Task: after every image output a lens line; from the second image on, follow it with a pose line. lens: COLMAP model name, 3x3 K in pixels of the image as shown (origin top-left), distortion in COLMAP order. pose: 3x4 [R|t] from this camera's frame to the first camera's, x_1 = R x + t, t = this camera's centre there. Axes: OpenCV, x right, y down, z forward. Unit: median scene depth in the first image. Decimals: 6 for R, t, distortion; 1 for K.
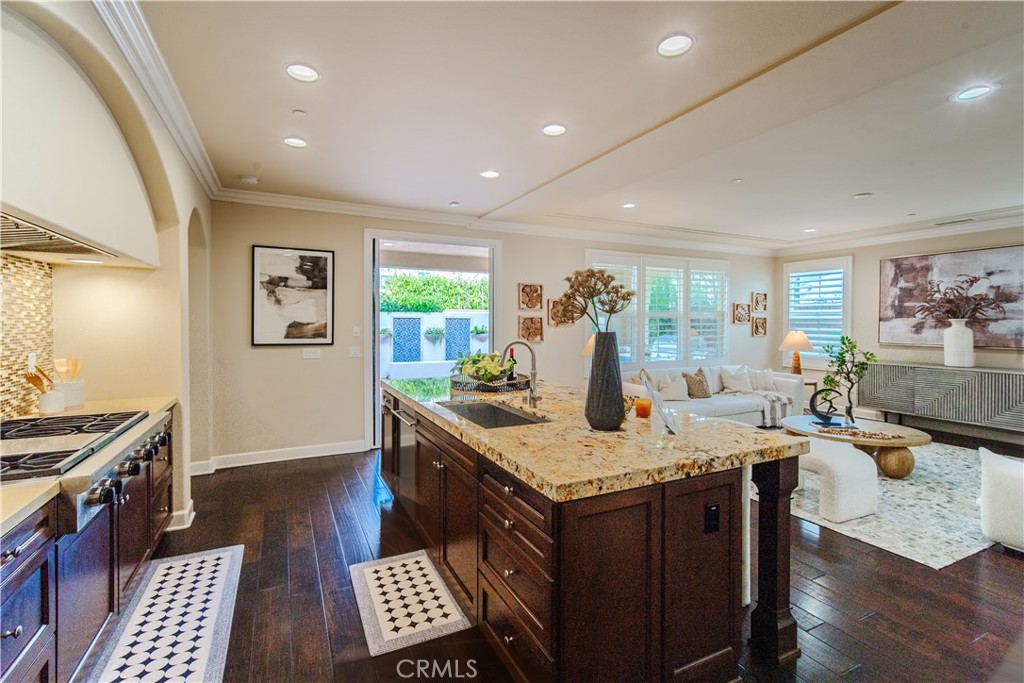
lens RADIAL K [[440.2, 0, 500.7], [0, 440.2, 328.6], [0, 0, 1]] dist [0.012746, 0.001152]
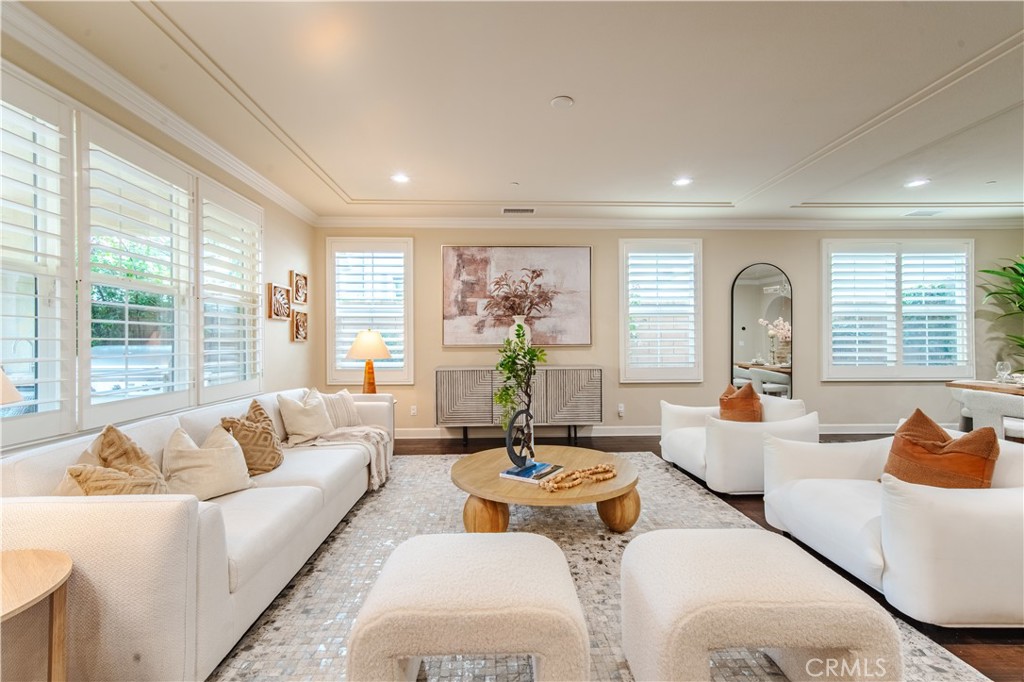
lens RADIAL K [[440.2, 0, 508.7], [0, 440.2, 344.0], [0, 0, 1]] dist [0.012746, 0.001152]
pose [[0.389441, -0.002853, 0.921047, 0.147680], [0.019932, 0.999787, -0.005330, 0.039929], [-0.920836, 0.020434, 0.389415, 0.616607]]
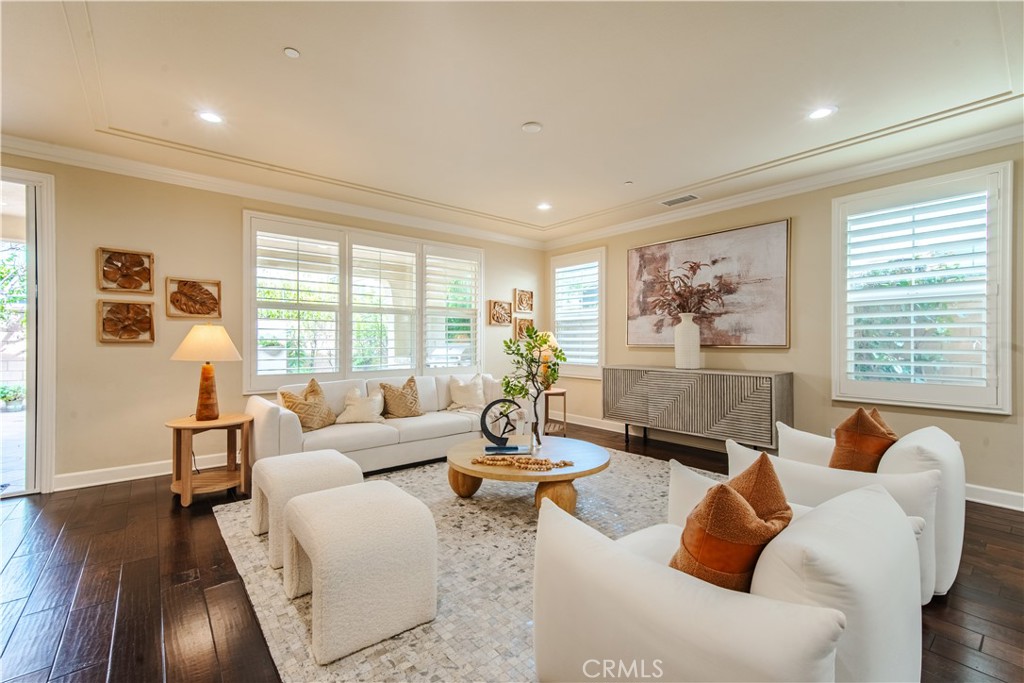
lens RADIAL K [[440.2, 0, 502.1], [0, 440.2, 339.0], [0, 0, 1]] dist [0.012746, 0.001152]
pose [[0.970813, 0.002179, 0.239829, 0.442935], [0.002961, 0.999774, -0.021071, 0.041850], [-0.239820, 0.021166, 0.970587, 0.241392]]
